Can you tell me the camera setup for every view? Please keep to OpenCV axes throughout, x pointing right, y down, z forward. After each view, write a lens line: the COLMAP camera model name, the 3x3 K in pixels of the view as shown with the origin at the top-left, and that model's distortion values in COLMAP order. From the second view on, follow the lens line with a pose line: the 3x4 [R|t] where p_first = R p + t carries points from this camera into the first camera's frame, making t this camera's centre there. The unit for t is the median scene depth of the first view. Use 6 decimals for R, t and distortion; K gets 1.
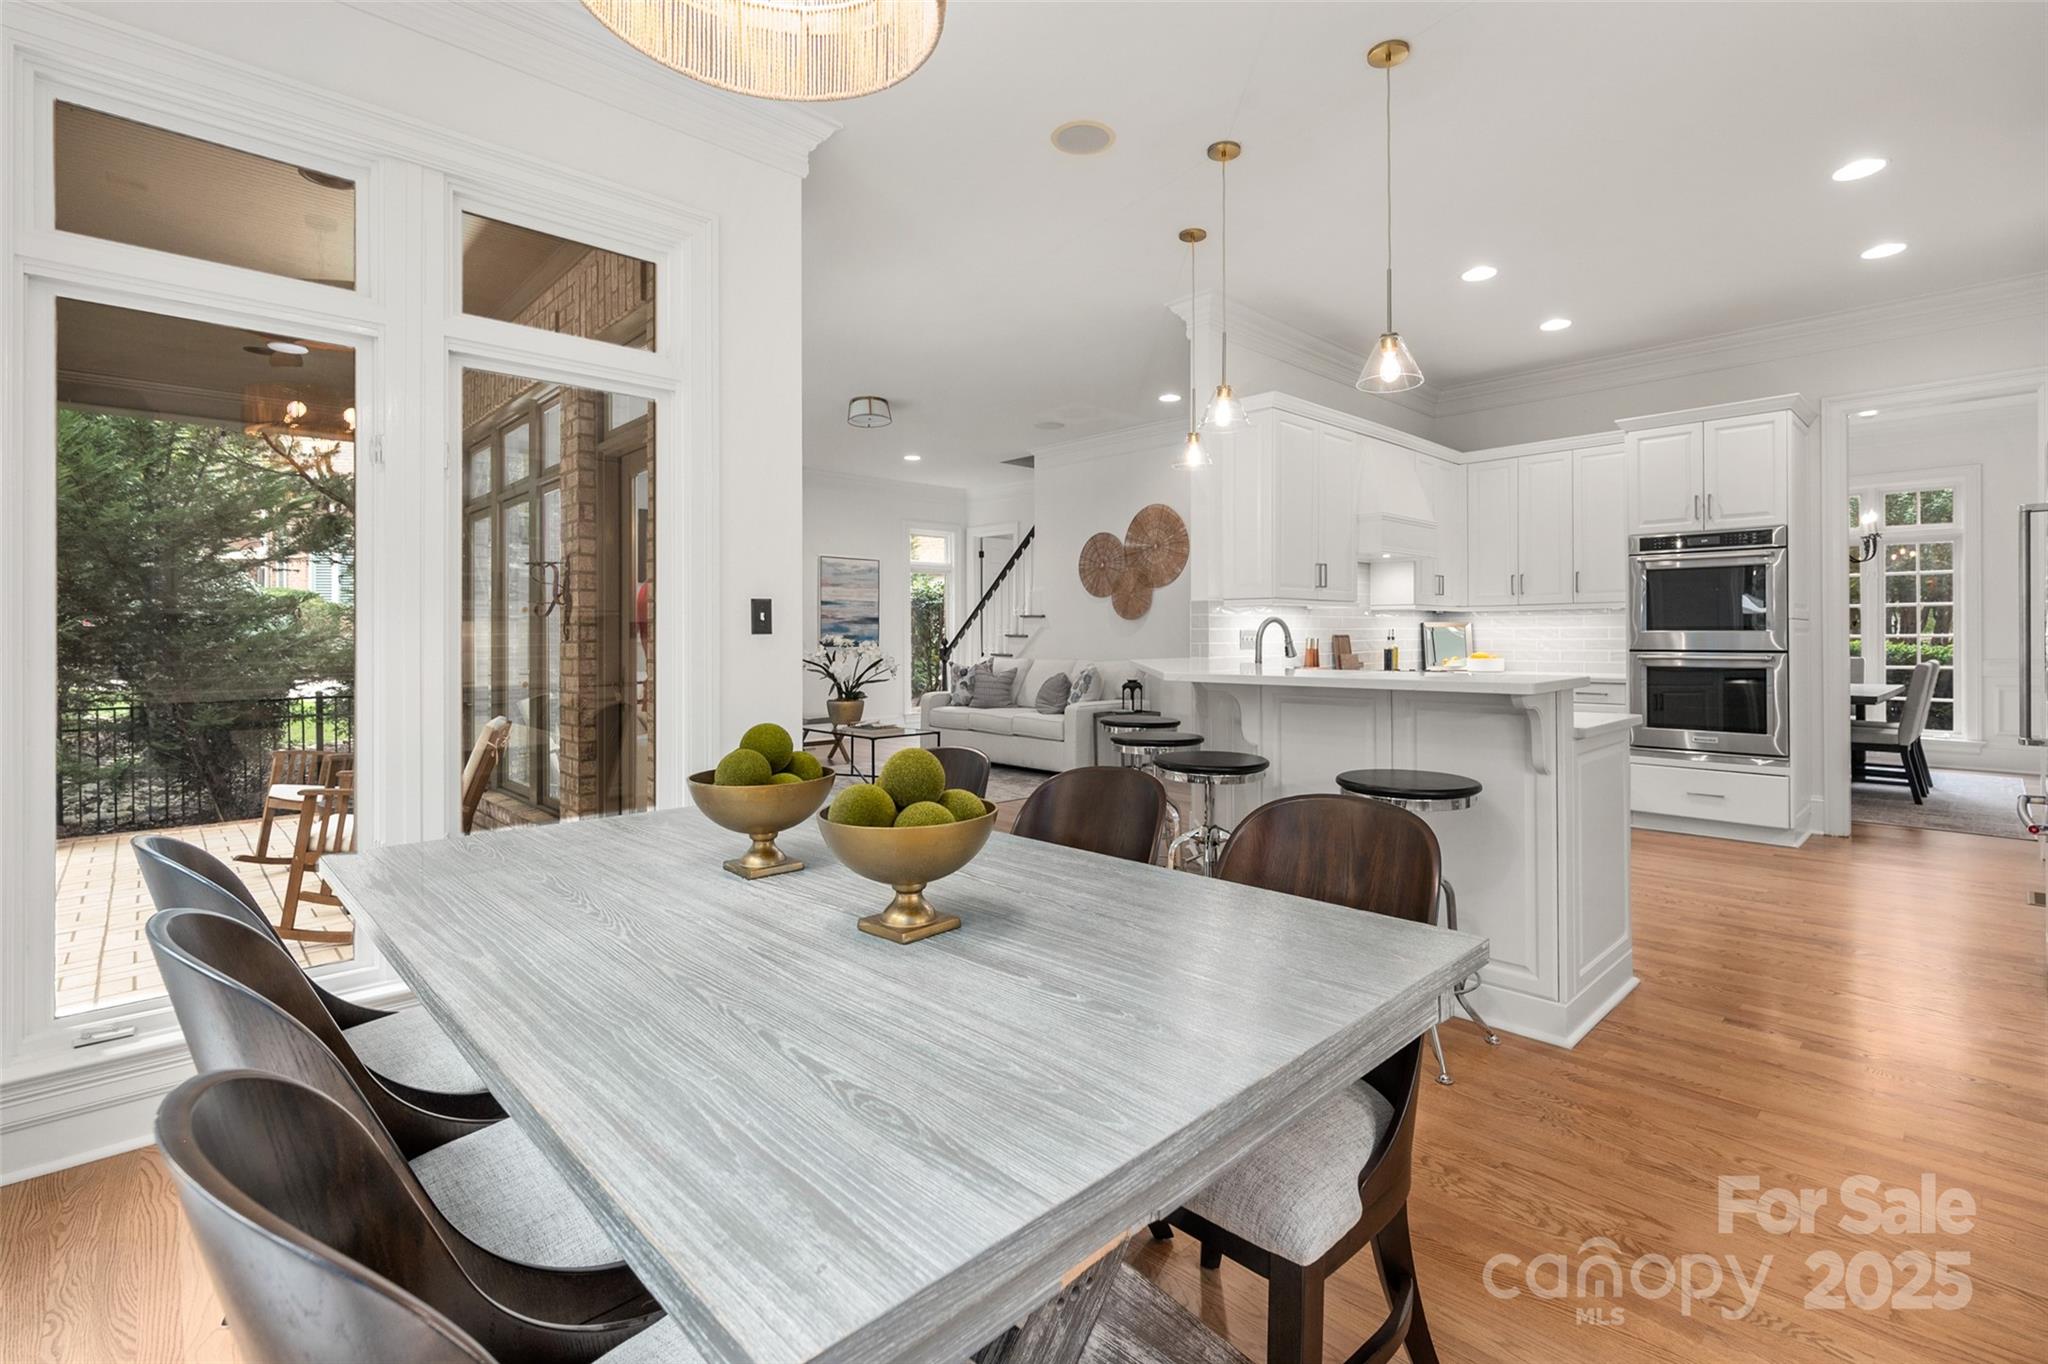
lens RADIAL K [[928.6, 0, 1039.6], [0, 928.6, 633.4], [0, 0, 1]] dist [-0.001963, -0.000491]
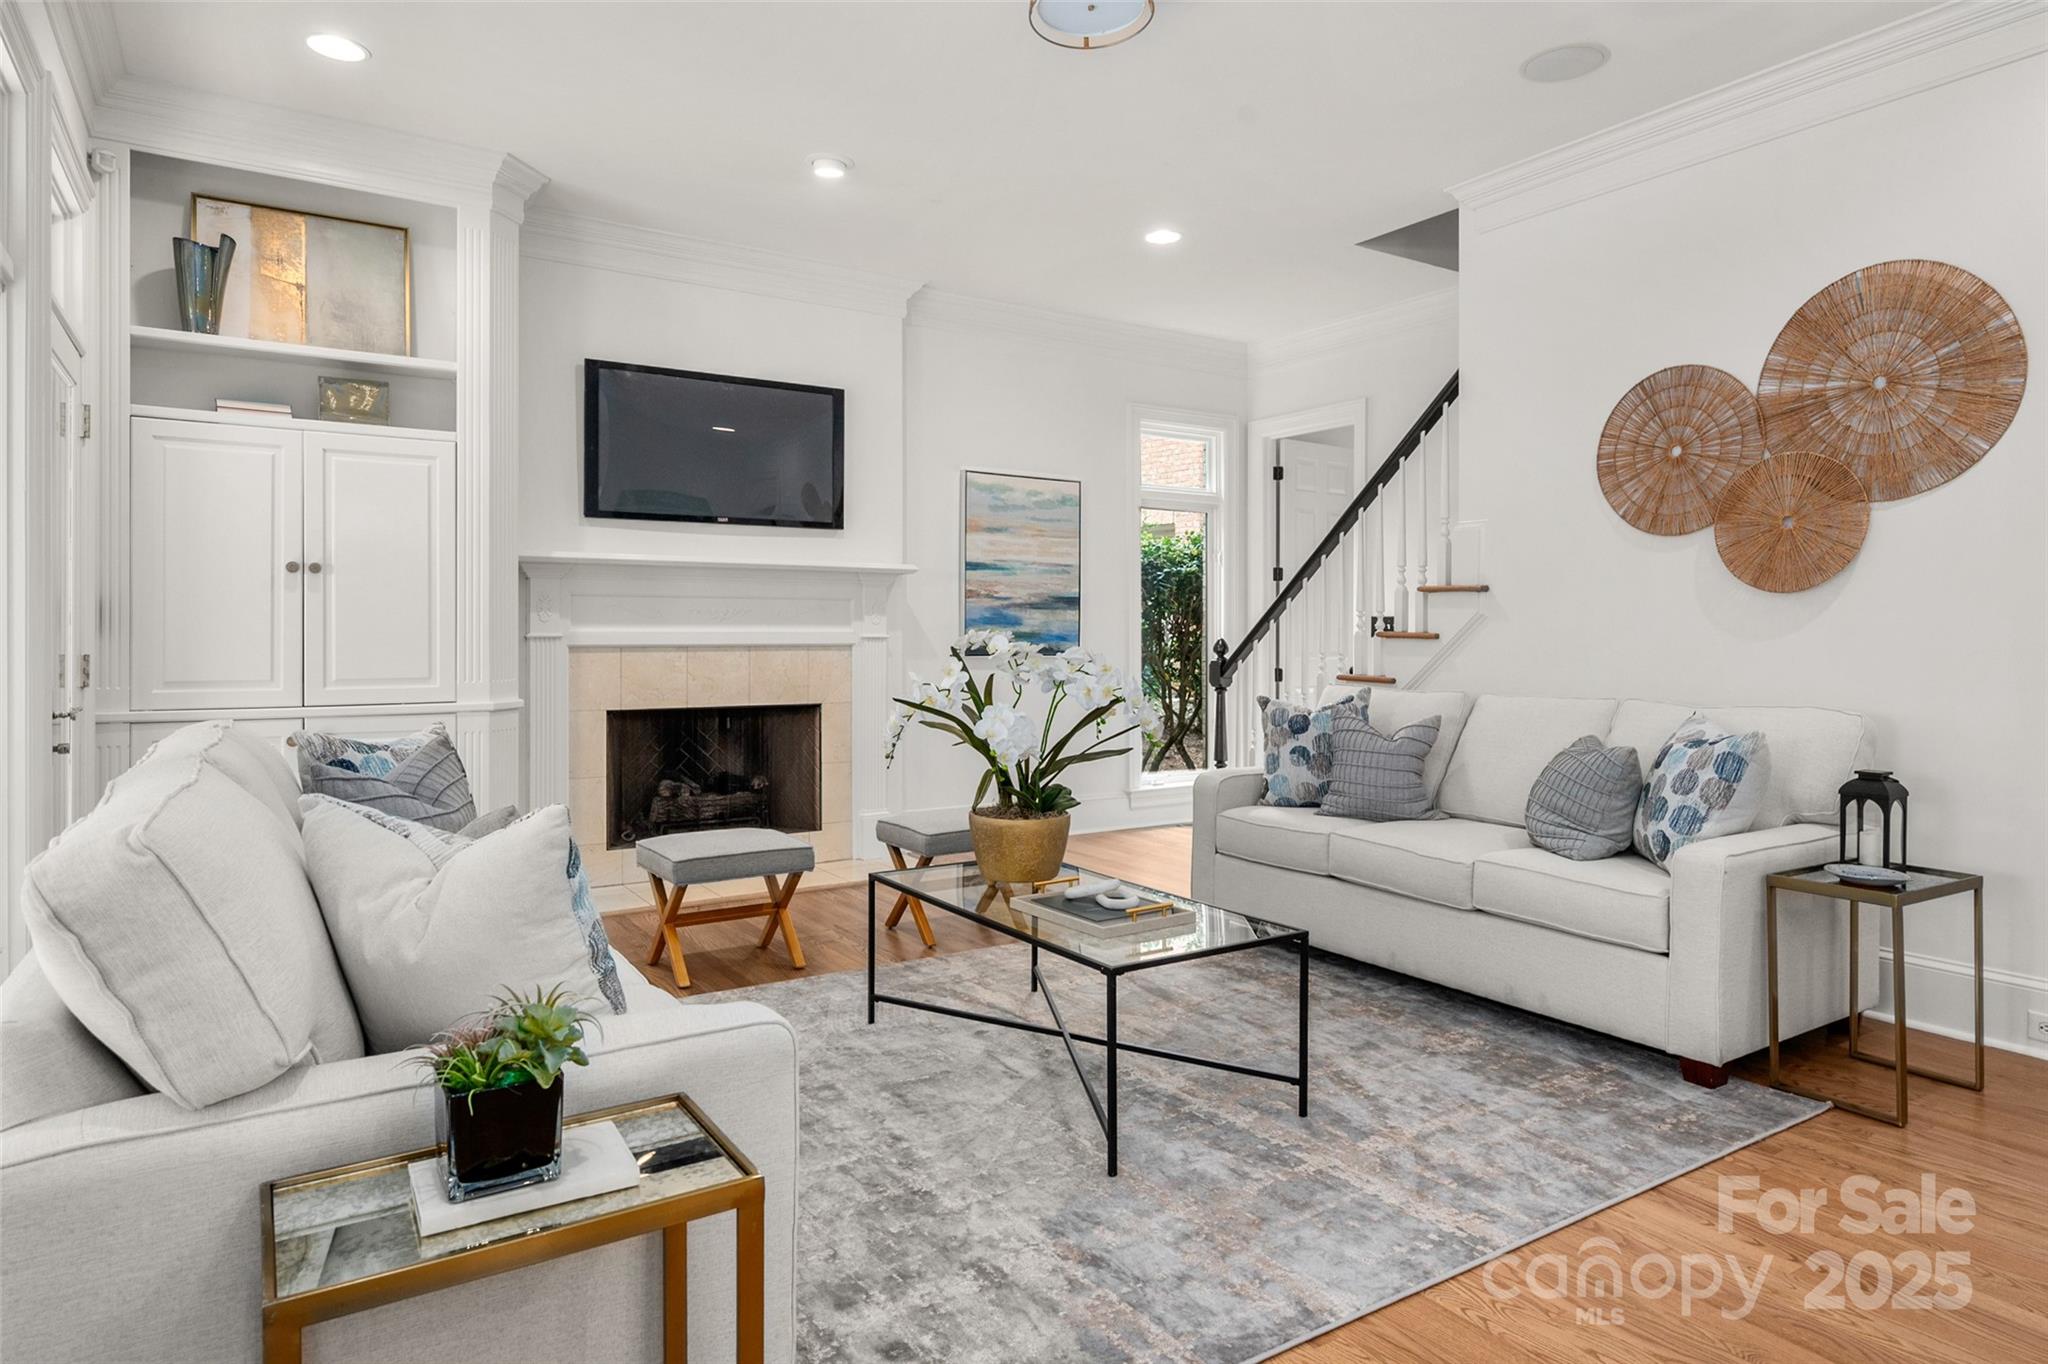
lens RADIAL K [[1211.6, 0, 1024.0], [0, 1211.6, 682.0], [0, 0, 1]] dist [-0.002980, -0.000207]
pose [[0.981359, 0.012896, -0.191749, -0.119458], [-0.004793, 0.999078, 0.042661, 0.001482], [0.192122, -0.040947, 0.980516, 0.549375]]
